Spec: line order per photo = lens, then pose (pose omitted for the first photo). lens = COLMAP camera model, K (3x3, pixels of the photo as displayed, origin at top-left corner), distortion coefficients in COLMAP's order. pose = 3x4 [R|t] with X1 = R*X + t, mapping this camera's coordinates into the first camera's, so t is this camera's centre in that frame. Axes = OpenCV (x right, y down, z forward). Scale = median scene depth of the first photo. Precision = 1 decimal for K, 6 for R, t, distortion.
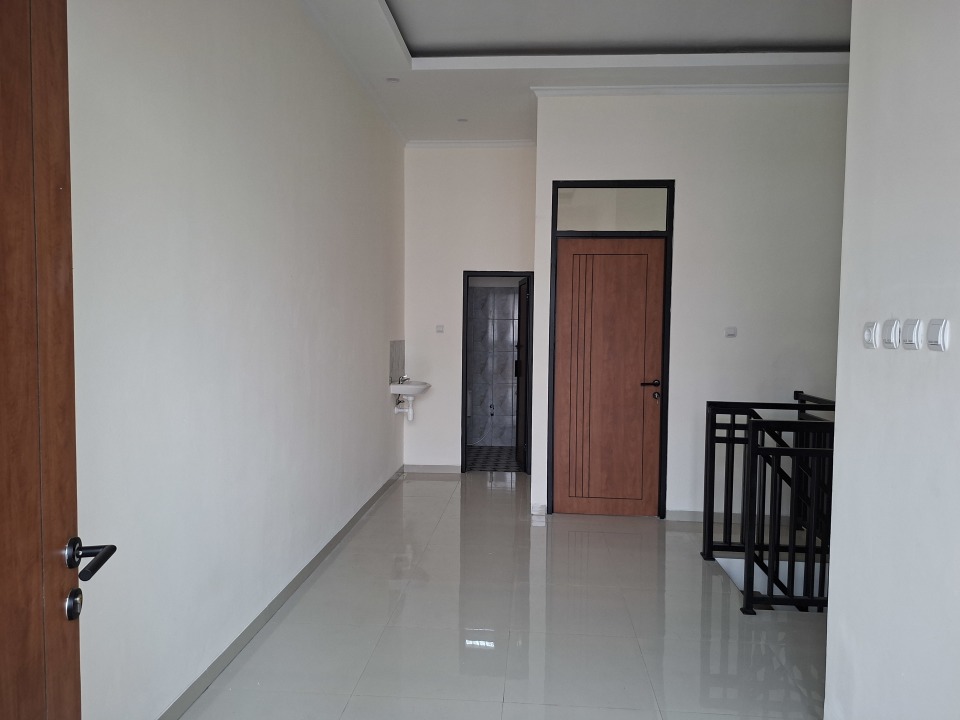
lens RADIAL K [[667.9, 0, 481.1], [0, 667.9, 360.2], [0, 0, 1]] dist [0.047716, -0.052883]
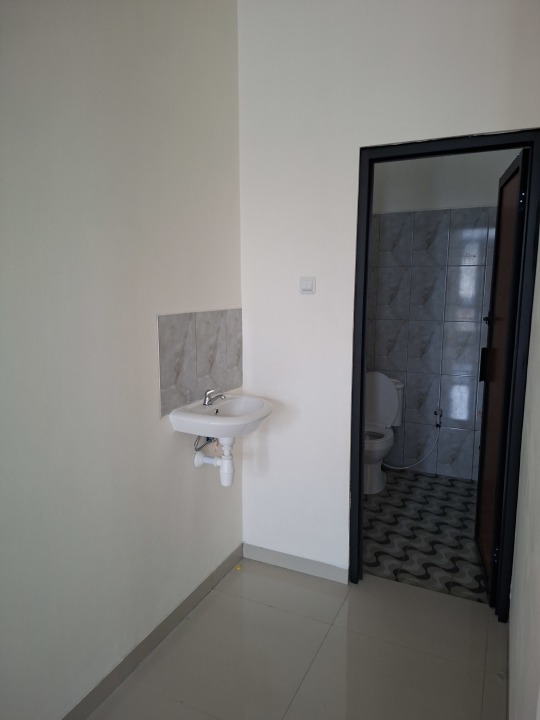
lens RADIAL K [[500.9, 0, 267.5], [0, 500.9, 361.6], [0, 0, 1]] dist [0.047716, -0.052883]
pose [[0.933348, 0.042375, -0.356463, 0.039261], [-0.000622, 0.993198, 0.116440, -0.034071], [0.358972, -0.108458, 0.927025, 0.649316]]
